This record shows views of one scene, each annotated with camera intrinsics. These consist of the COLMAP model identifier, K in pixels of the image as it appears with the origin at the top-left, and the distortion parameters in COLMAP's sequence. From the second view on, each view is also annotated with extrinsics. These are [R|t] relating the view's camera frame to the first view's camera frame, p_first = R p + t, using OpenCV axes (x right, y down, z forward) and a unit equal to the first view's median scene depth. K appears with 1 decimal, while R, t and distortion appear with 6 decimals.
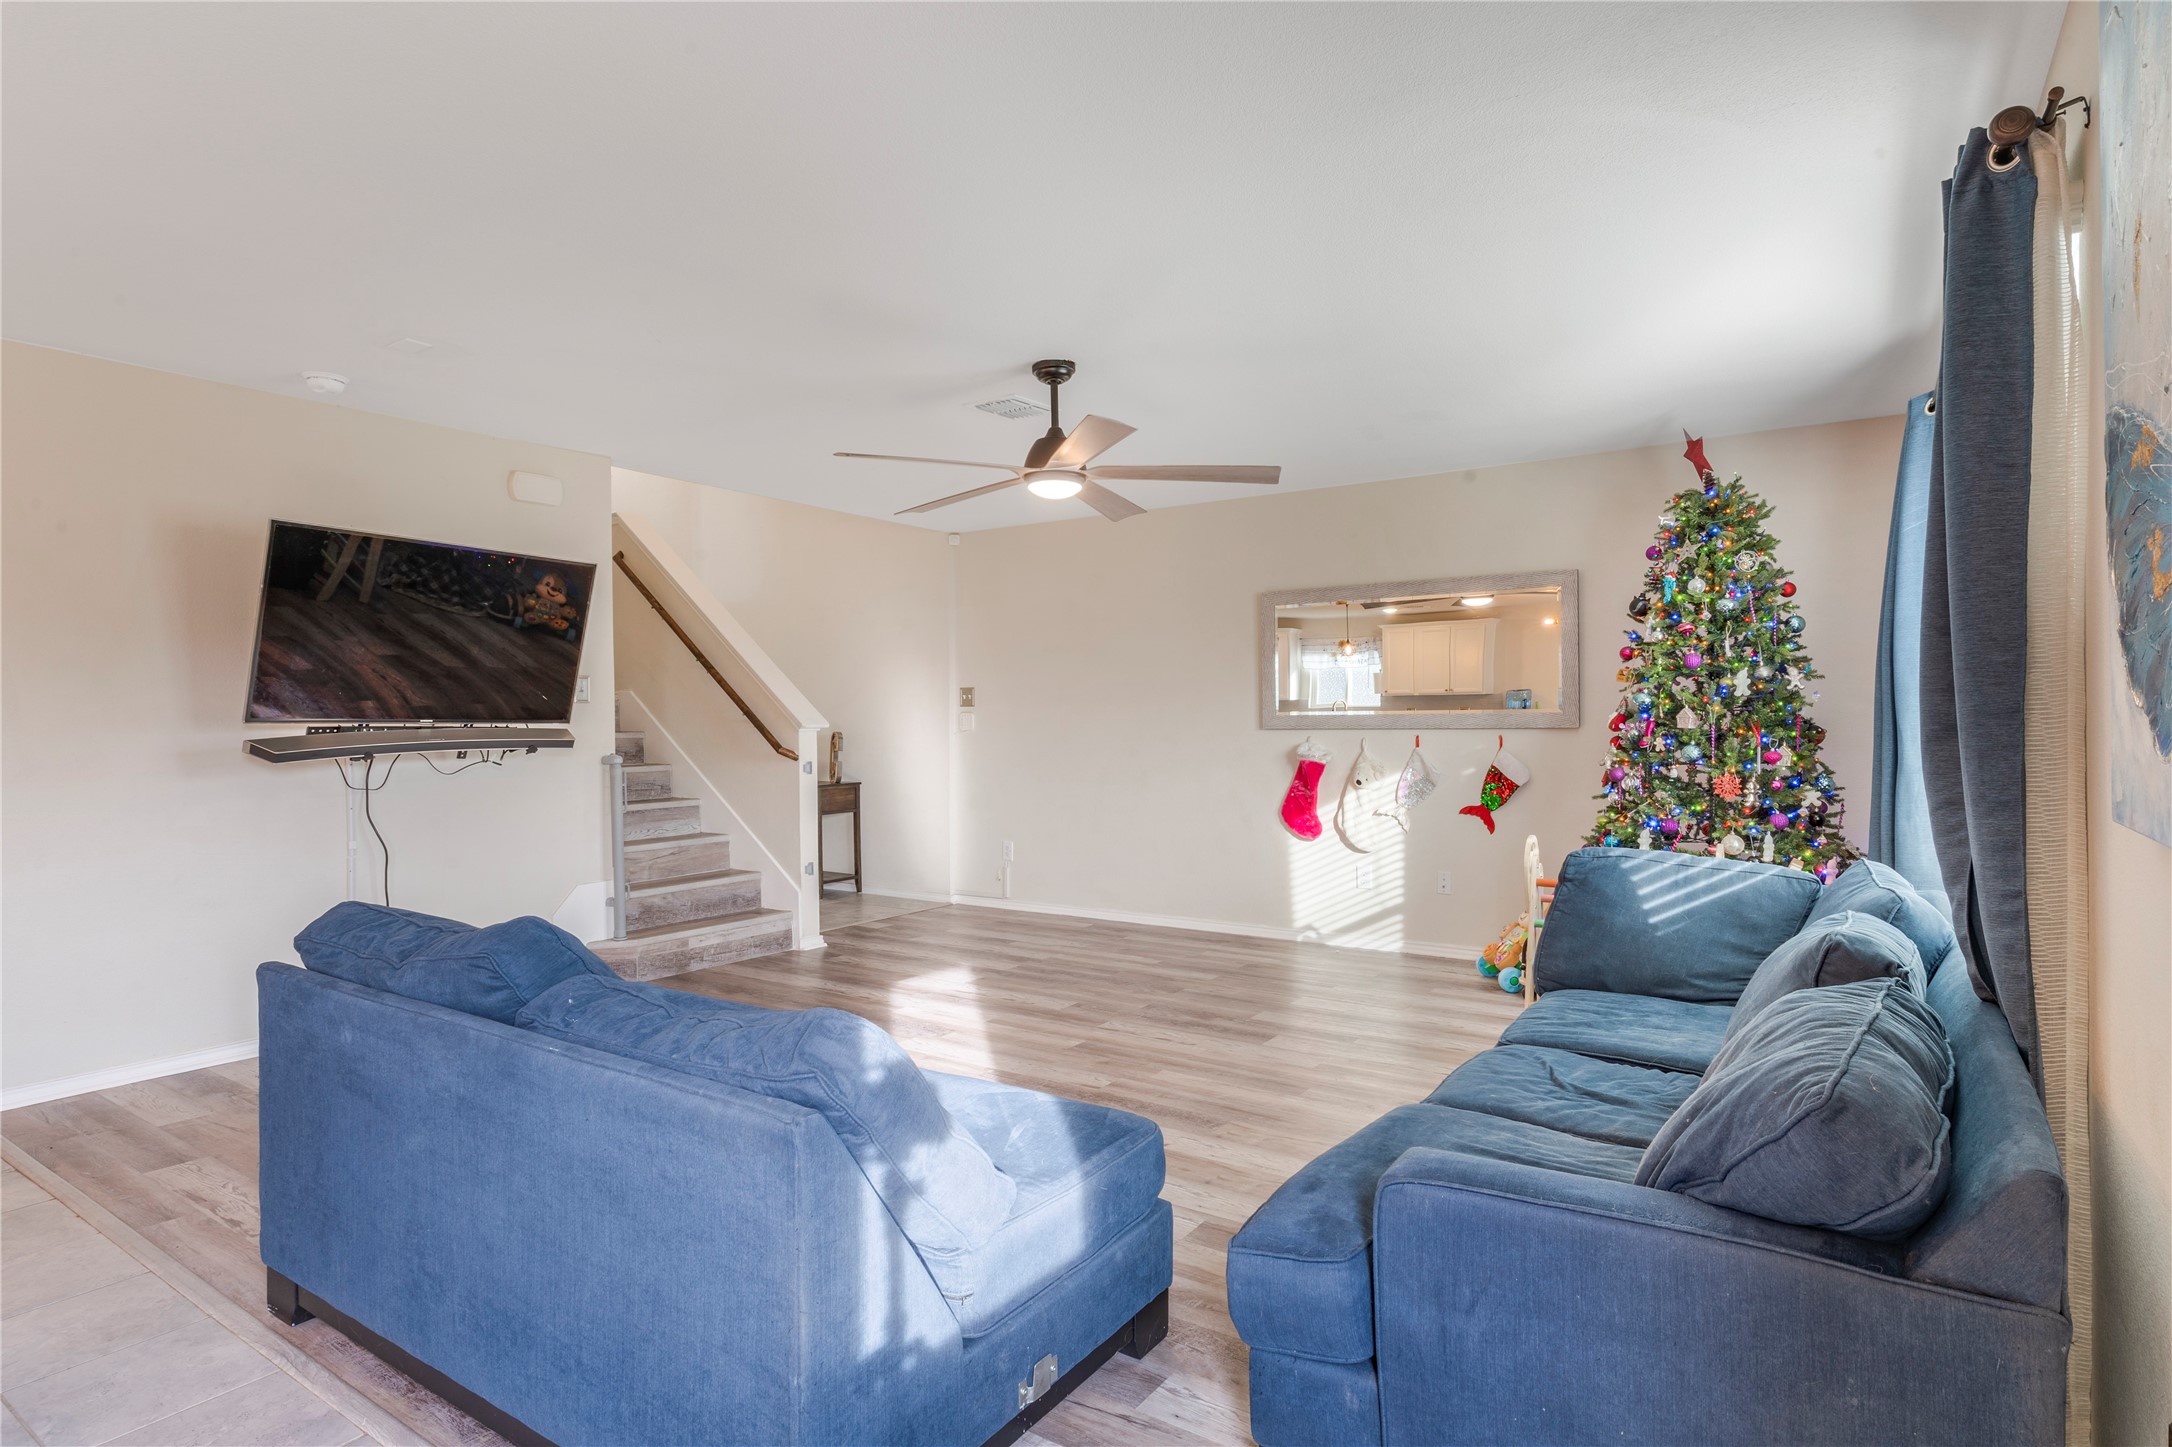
lens RADIAL K [[1162.1, 0, 1030.9], [0, 1162.1, 724.9], [0, 0, 1]] dist [0.000159, -0.000012]
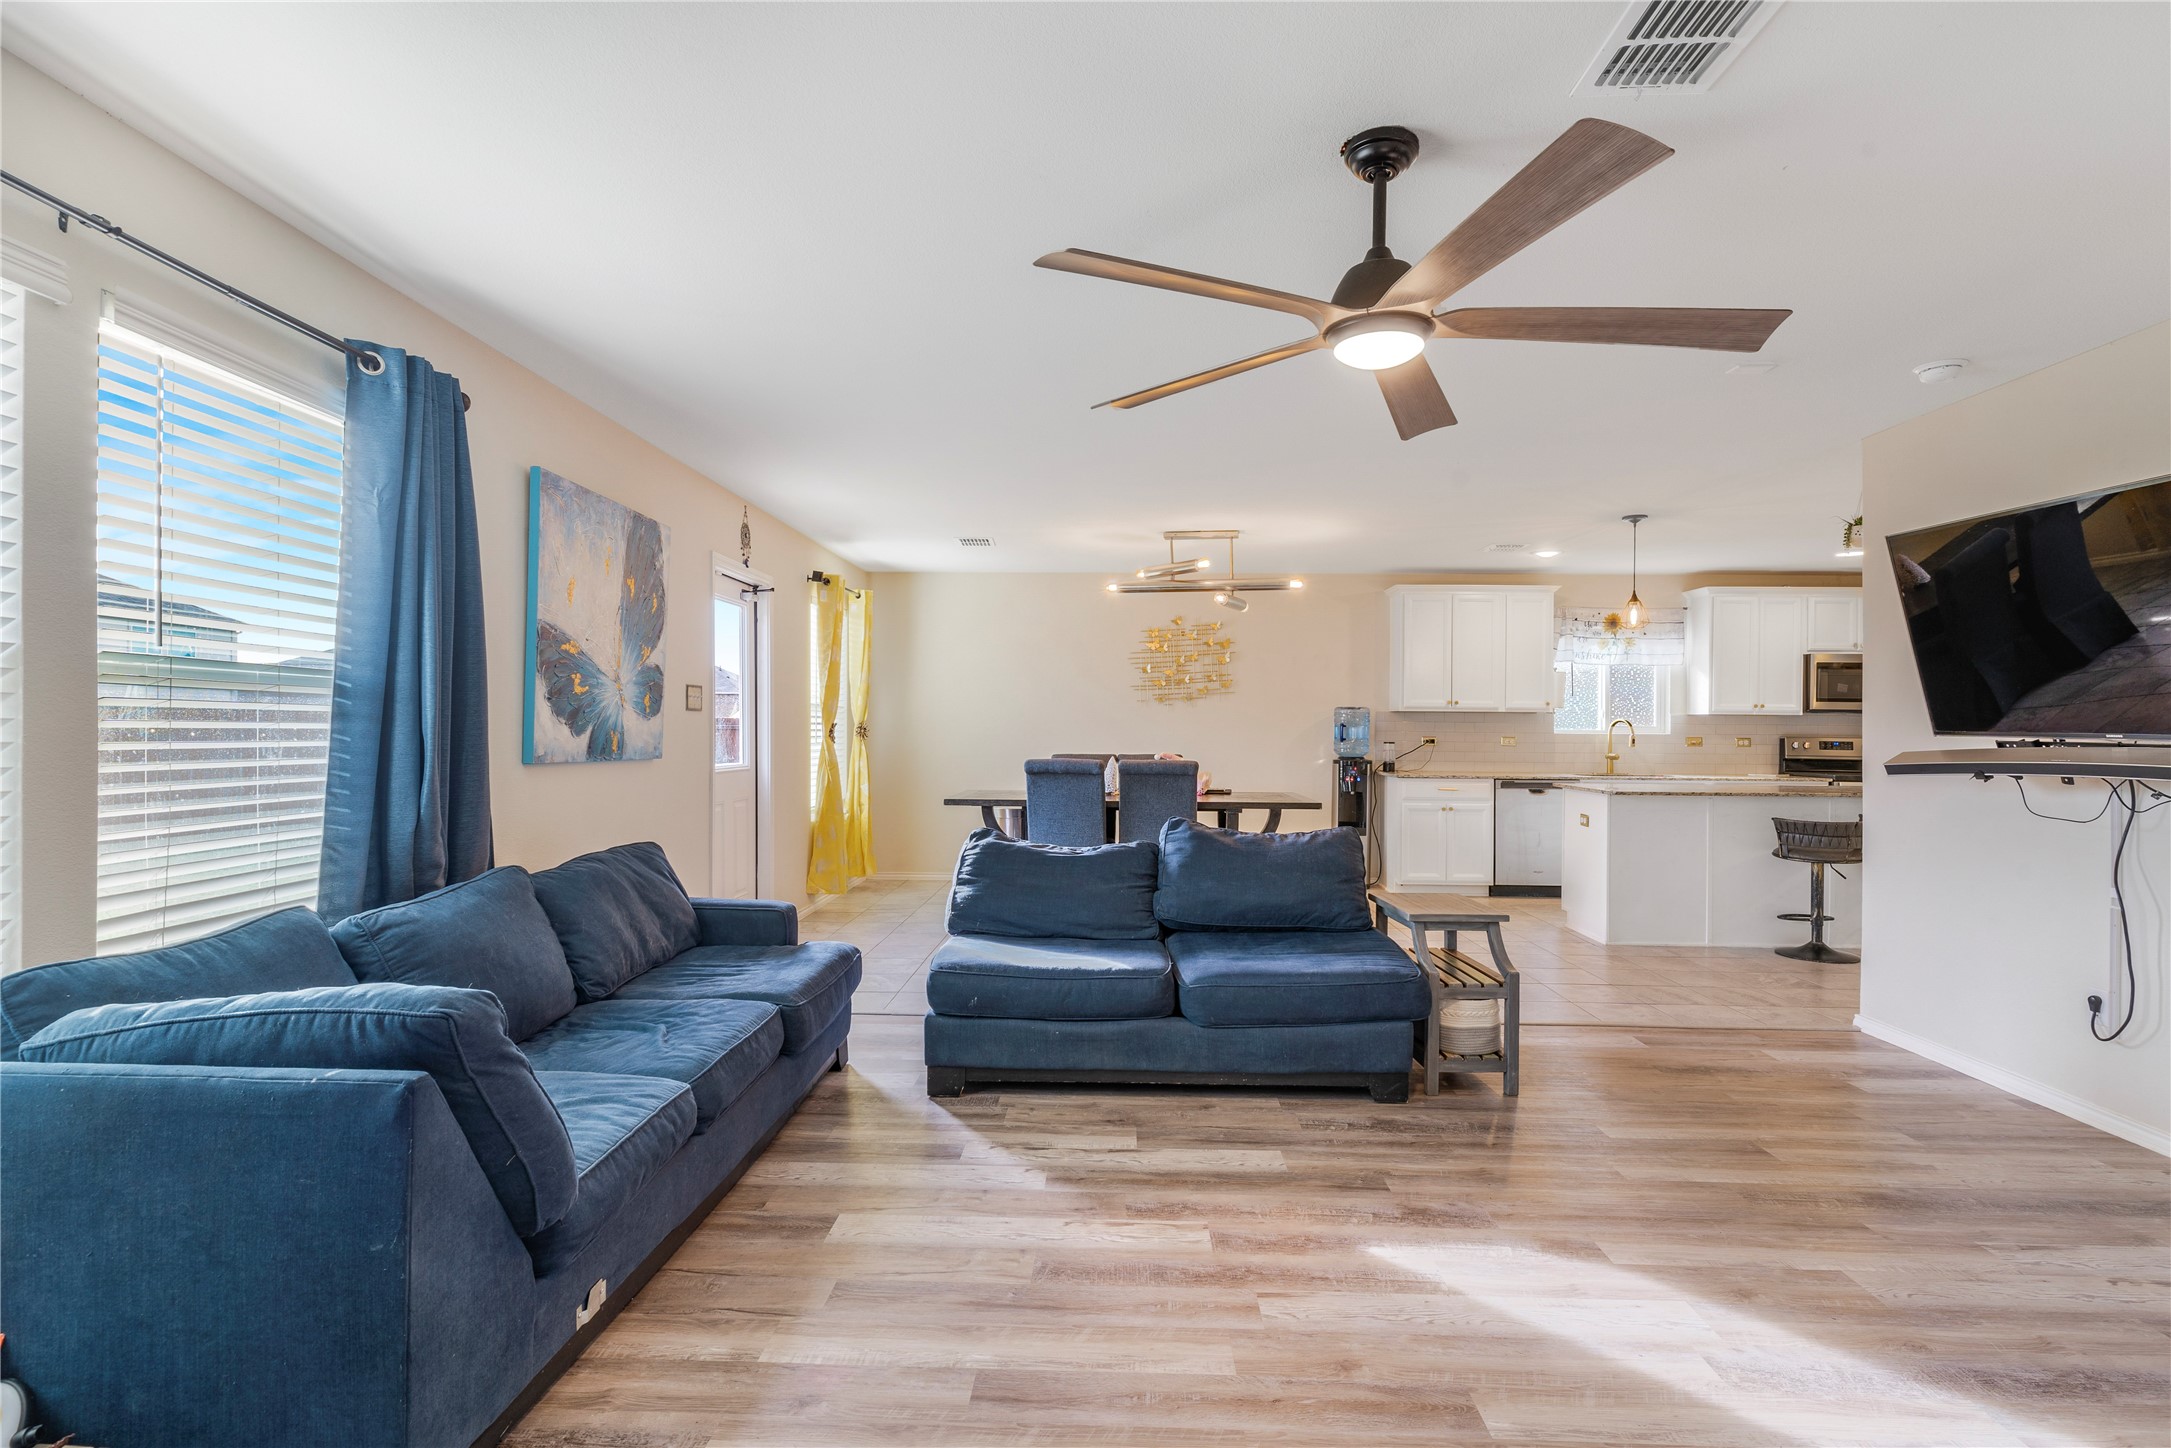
lens RADIAL K [[1050.4, 0, 1090.7], [0, 1050.4, 722.8], [0, 0, 1]] dist [0.000020, 0.000754]
pose [[-0.823614, -0.002655, -0.567144, 0.325861], [-0.007633, 0.999950, 0.006405, -0.009509], [0.567099, 0.009604, -0.823594, 0.983882]]
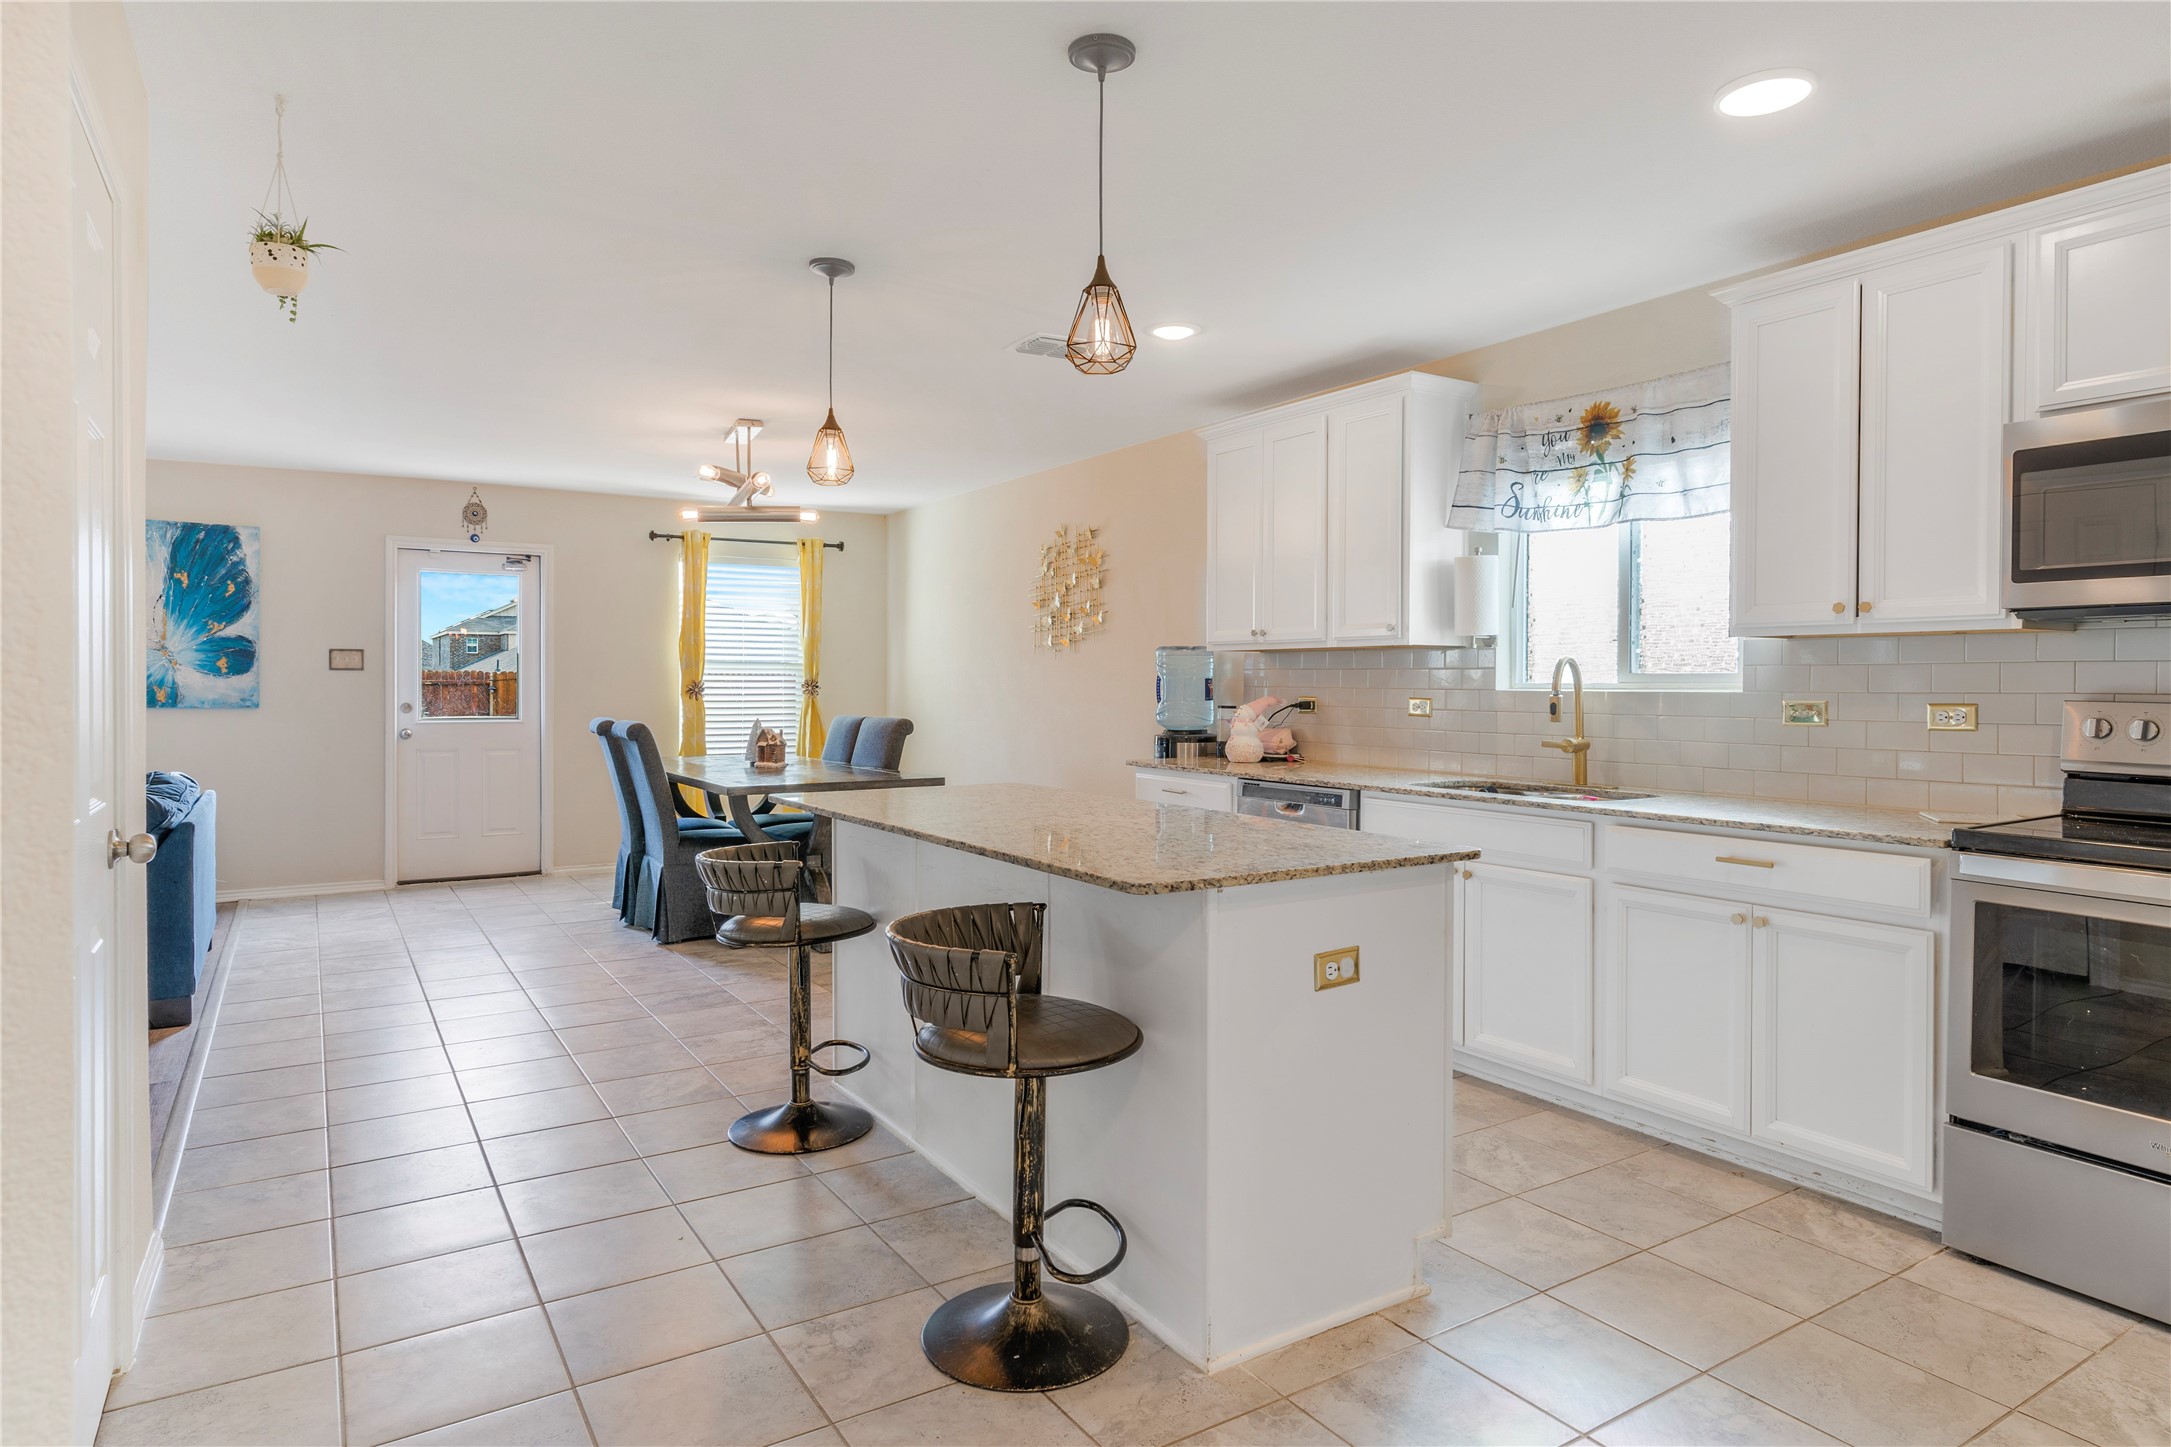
lens RADIAL K [[1248.5, 0, 1096.2], [0, 1248.5, 692.1], [0, 0, 1]] dist [0.000586, 0.000632]
pose [[-0.931809, 0.000845, 0.362949, -1.126525], [0.005589, 0.999912, 0.012020, 0.000034], [-0.362907, 0.013229, -0.931731, 0.978048]]
